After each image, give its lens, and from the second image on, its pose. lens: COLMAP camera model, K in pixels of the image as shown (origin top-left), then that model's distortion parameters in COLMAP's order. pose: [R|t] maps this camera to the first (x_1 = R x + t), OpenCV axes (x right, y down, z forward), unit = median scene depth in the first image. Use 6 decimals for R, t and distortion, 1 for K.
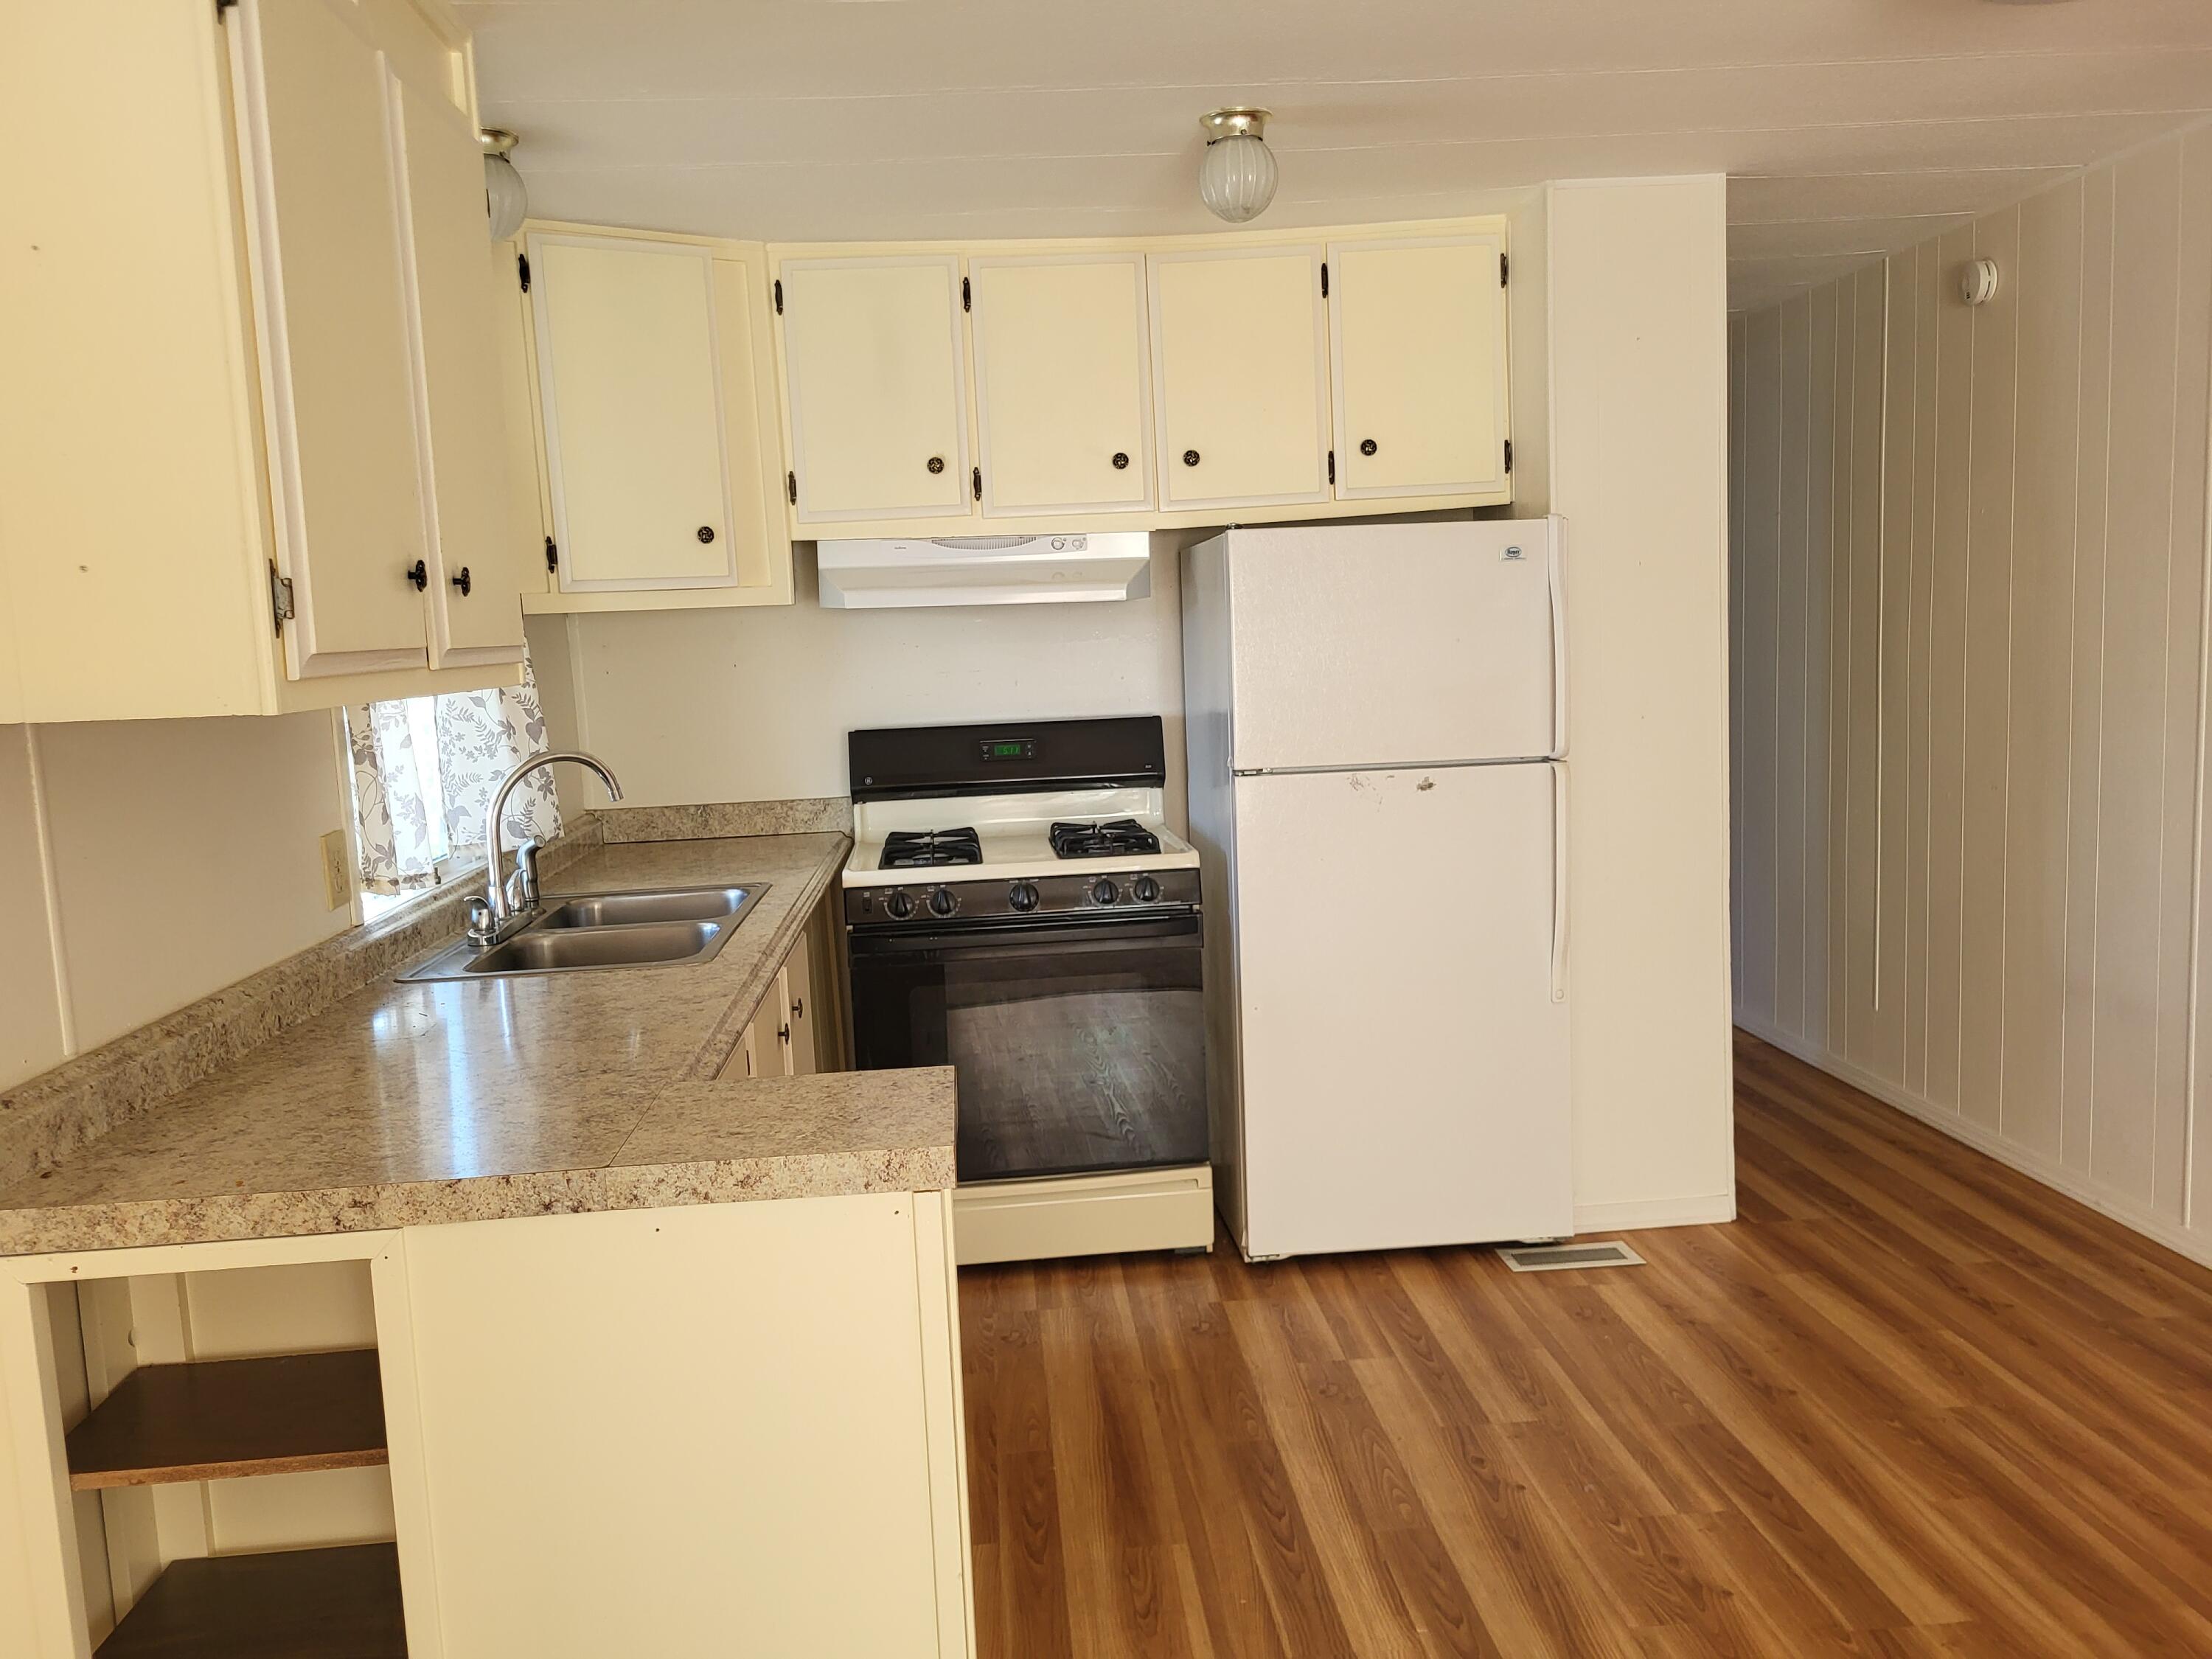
lens RADIAL K [[1715.3, 0, 1106.0], [0, 1715.3, 829.5], [0, 0, 1]] dist [0.037857, -0.002491]
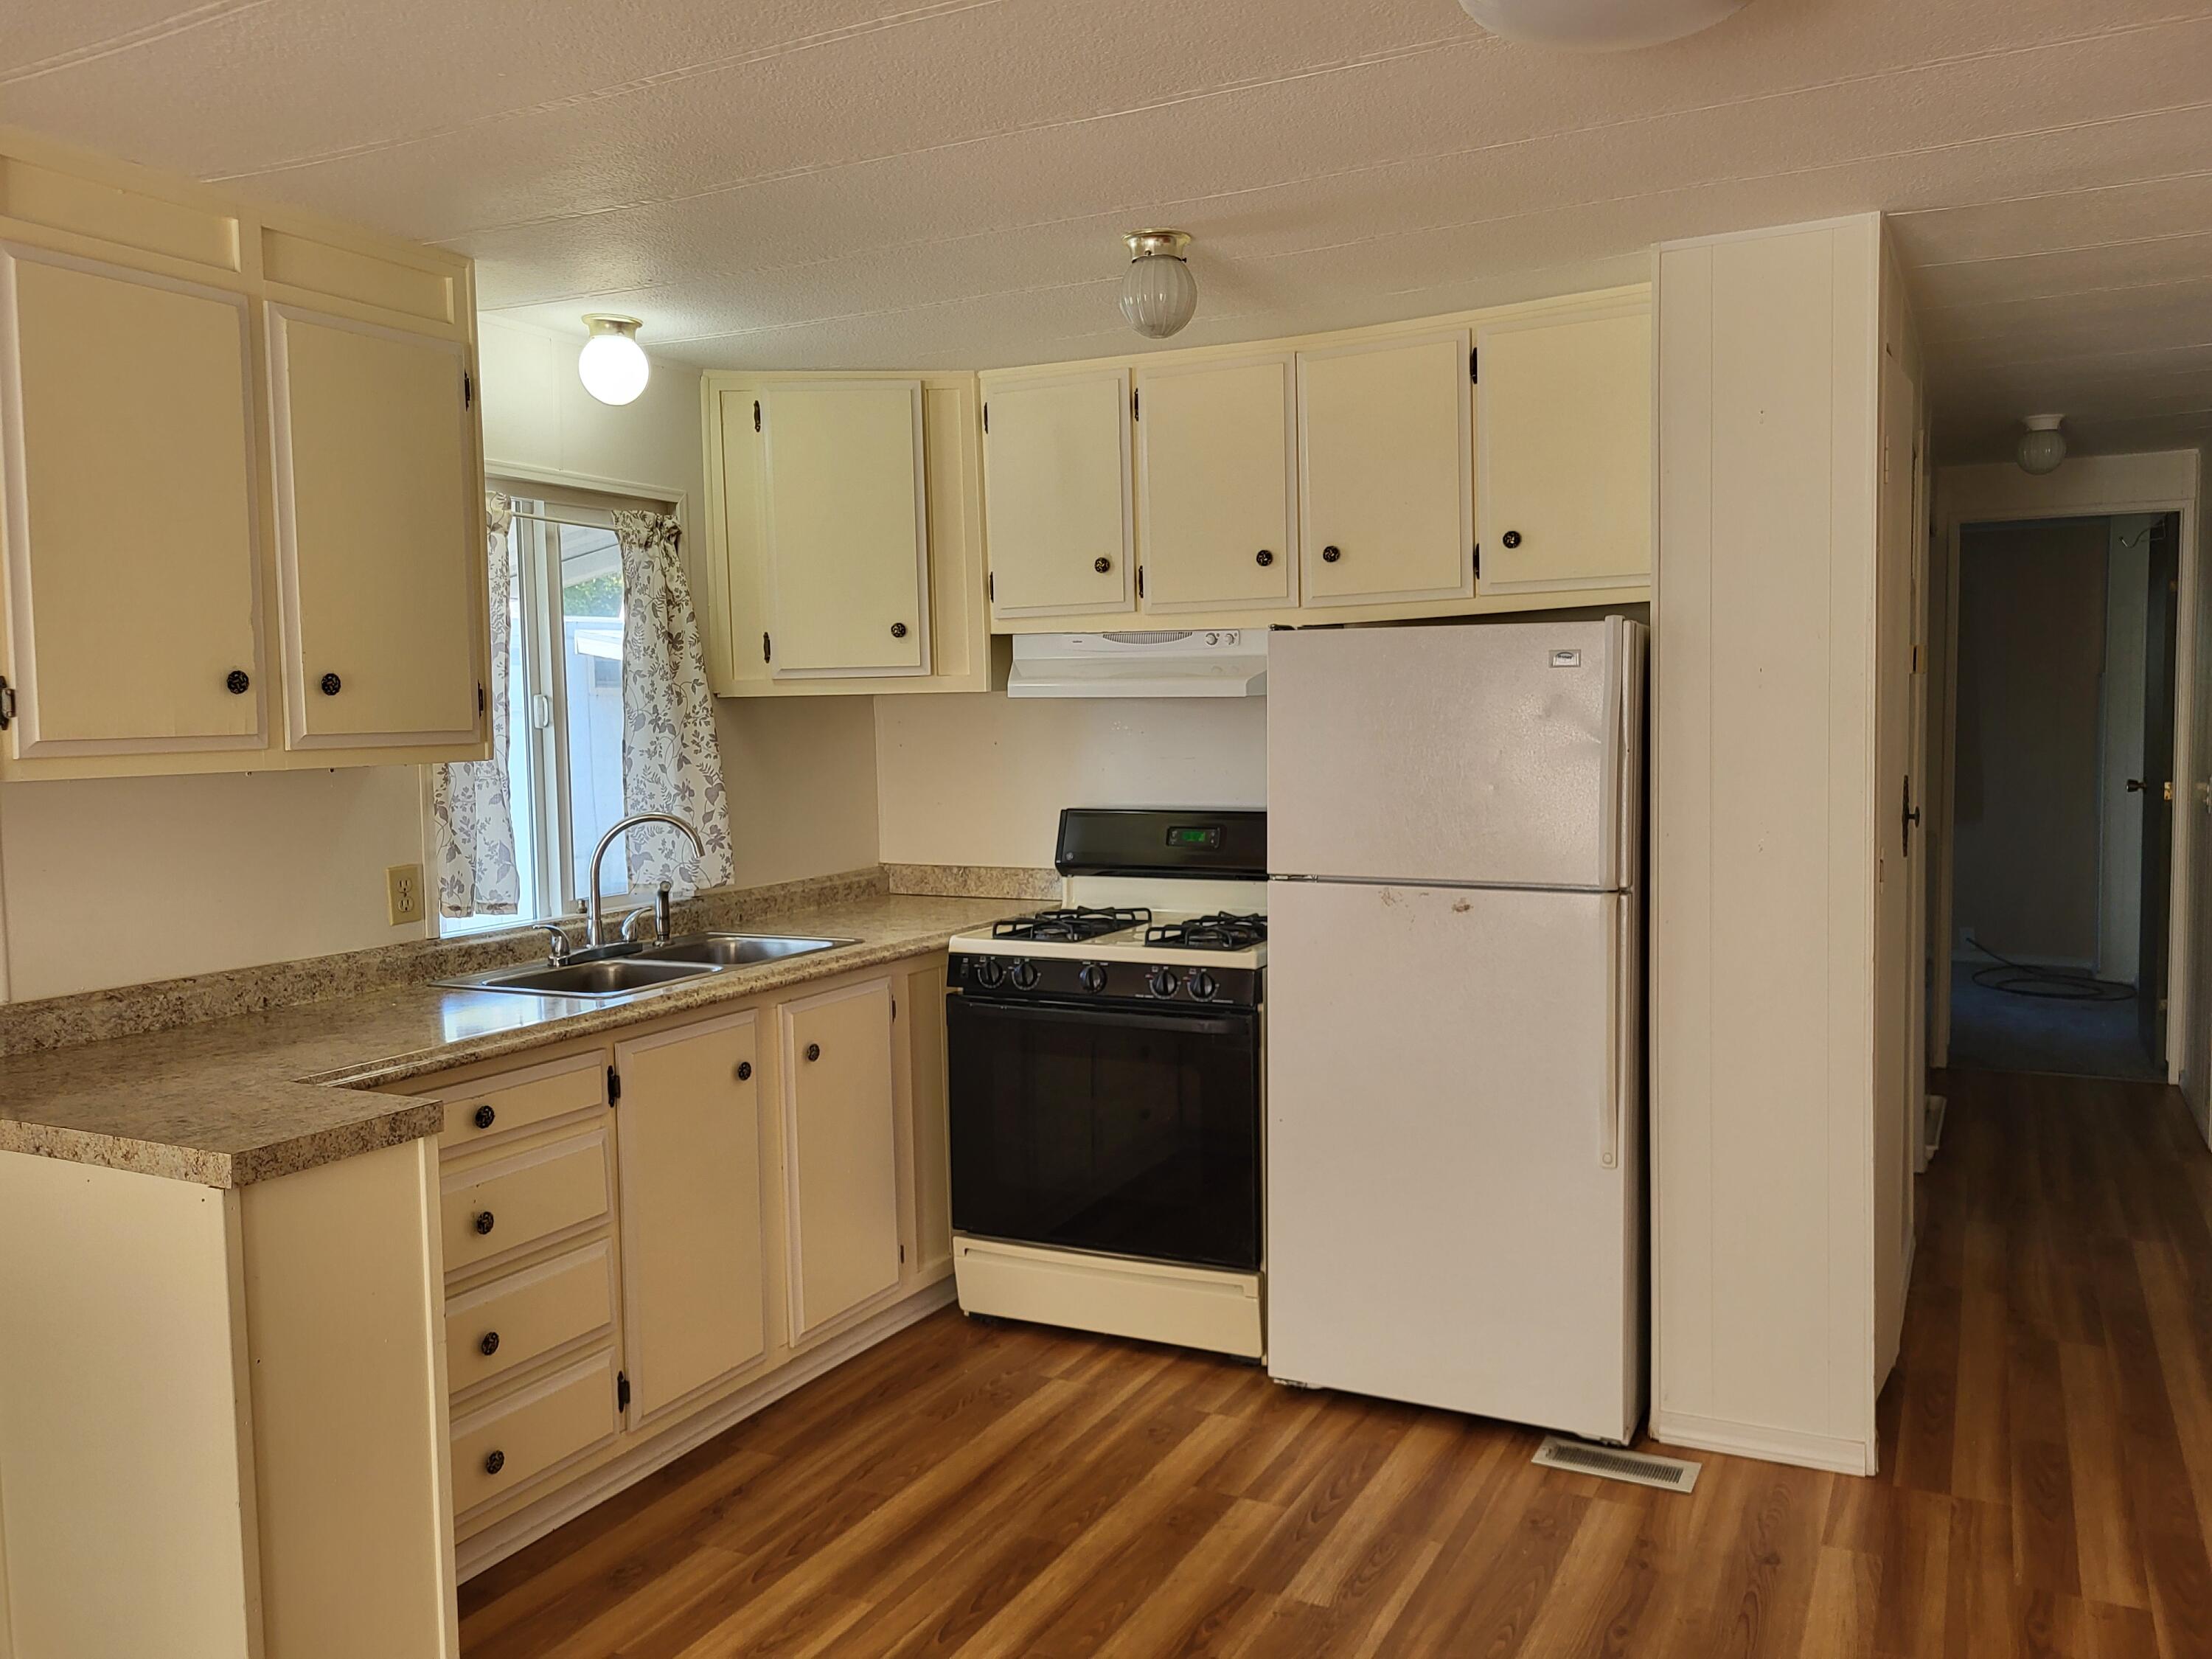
lens RADIAL K [[1721.0, 0, 1103.9], [0, 1721.0, 816.9], [0, 0, 1]] dist [0.035750, -0.024730]
pose [[0.853082, 0.063645, -0.517880, 0.499597], [-0.083804, 0.996360, -0.015598, -0.043411], [0.515002, 0.056707, 0.855311, 0.106043]]
